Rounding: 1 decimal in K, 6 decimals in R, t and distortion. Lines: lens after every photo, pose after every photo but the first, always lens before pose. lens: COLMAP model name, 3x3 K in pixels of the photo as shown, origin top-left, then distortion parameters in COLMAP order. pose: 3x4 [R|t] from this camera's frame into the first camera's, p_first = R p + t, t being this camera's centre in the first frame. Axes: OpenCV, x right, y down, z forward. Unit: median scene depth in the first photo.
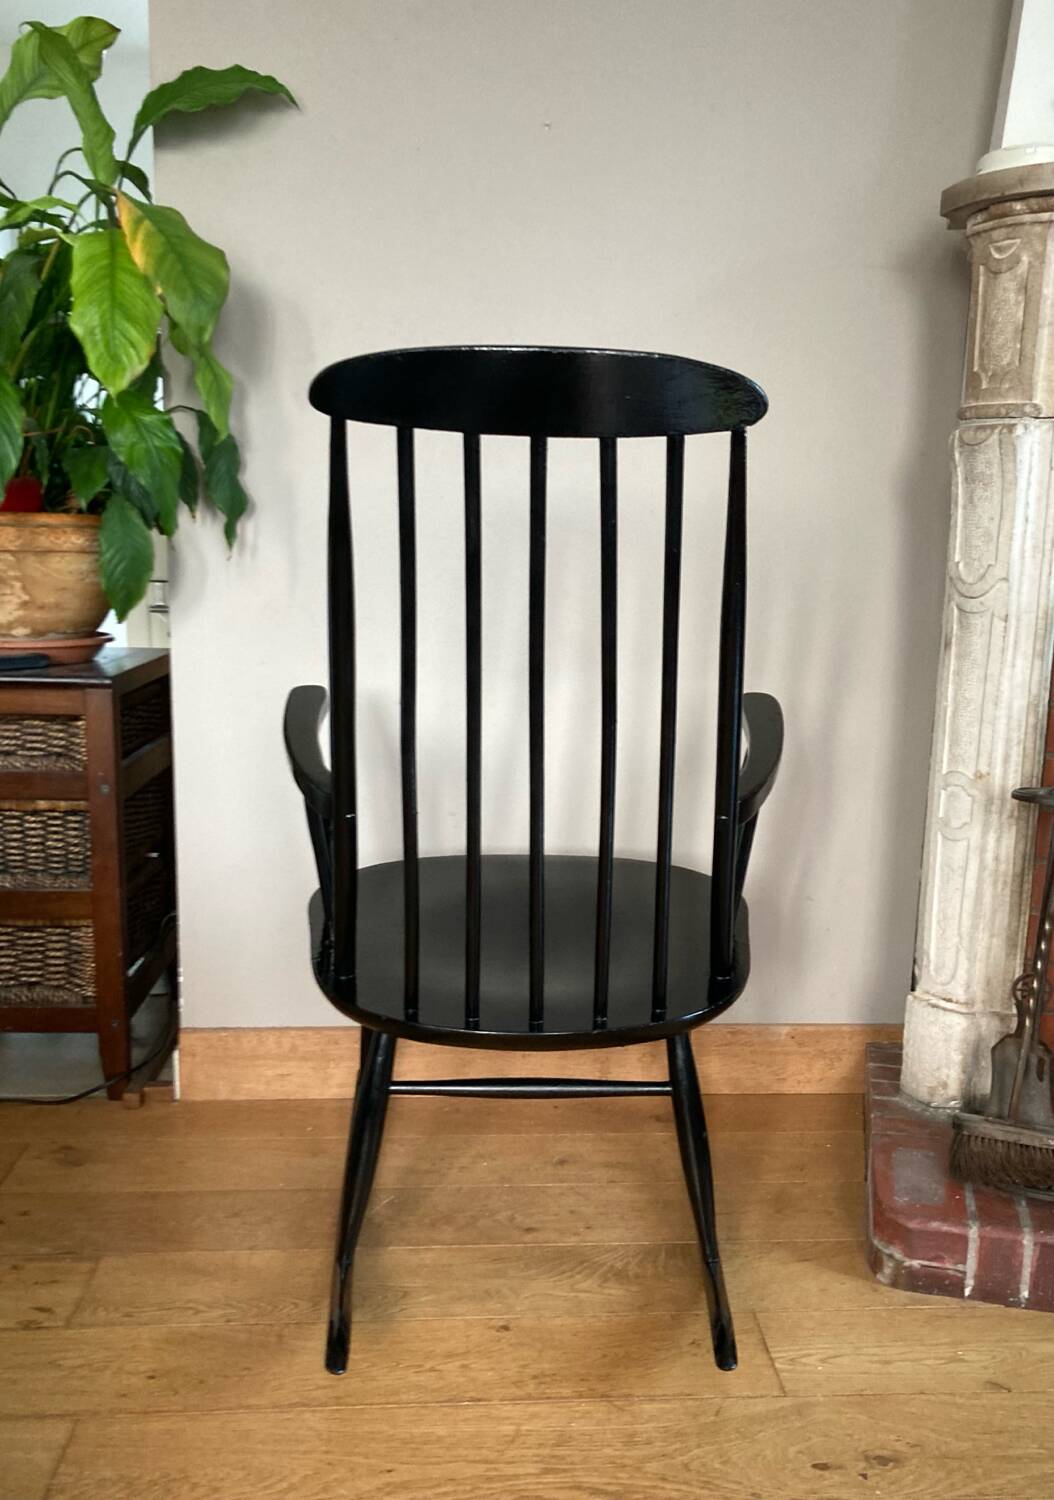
lens RADIAL K [[1347.2, 0, 563.3], [0, 1347.2, 795.8], [0, 0, 1]] dist [0.004901, 0.027022]
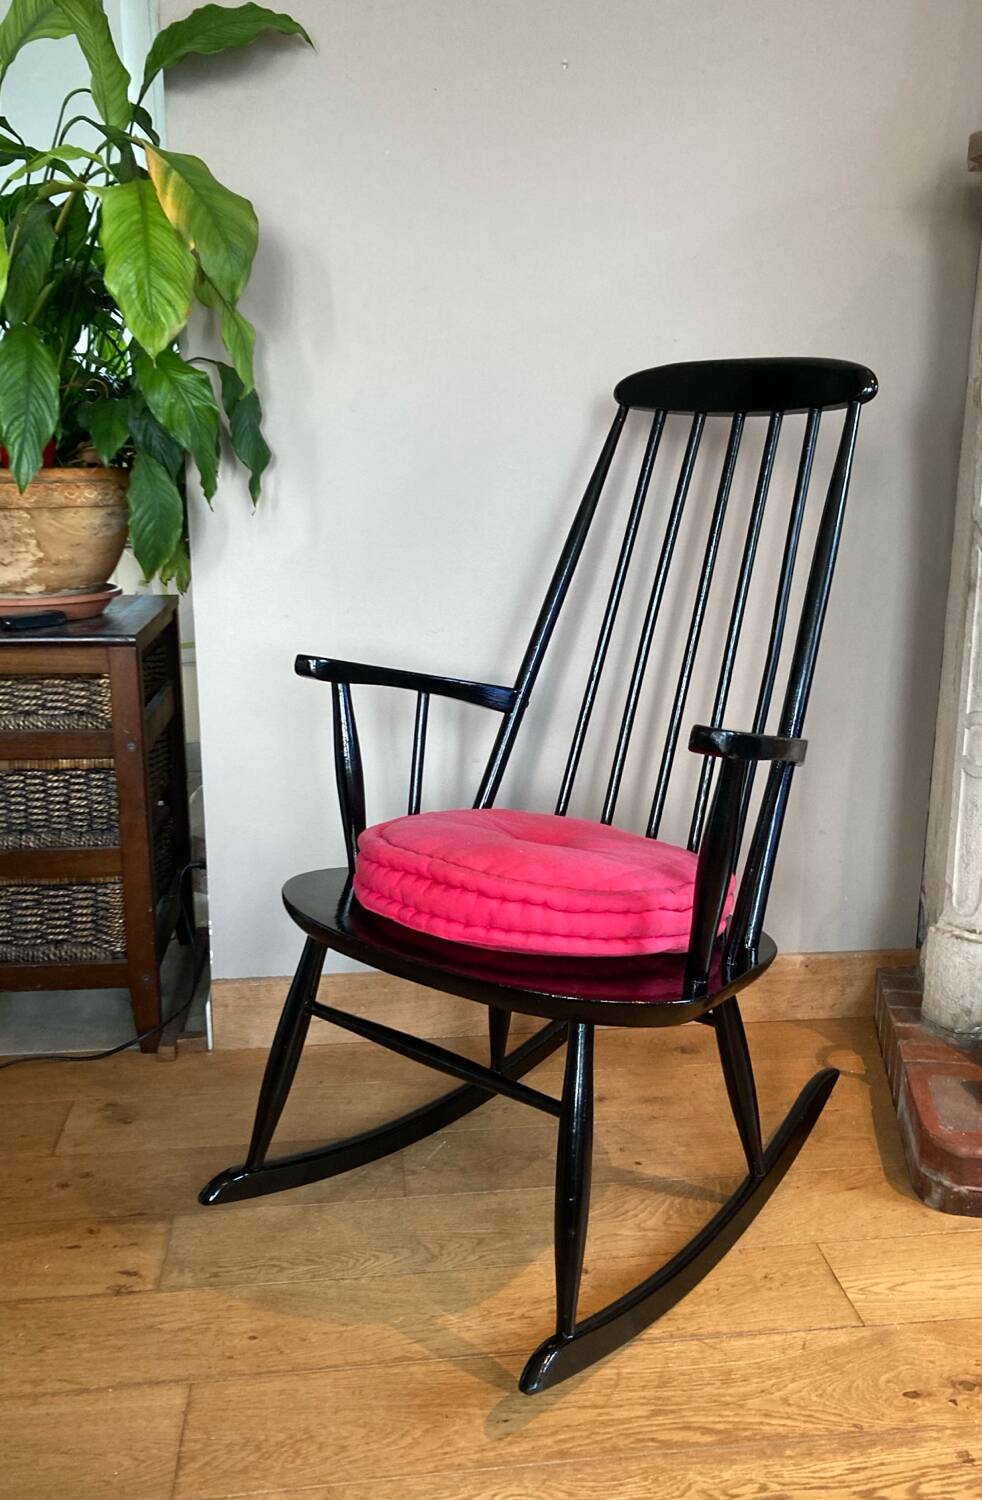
lens RADIAL K [[1332.4, 0, 530.2], [0, 1332.4, 766.4], [0, 0, 1]] dist [-0.003046, 0.041672]
pose [[0.998300, -0.028152, 0.051043, -0.110467], [0.025317, 0.998145, 0.055369, -0.043438], [-0.052507, -0.053982, 0.997160, 0.003194]]
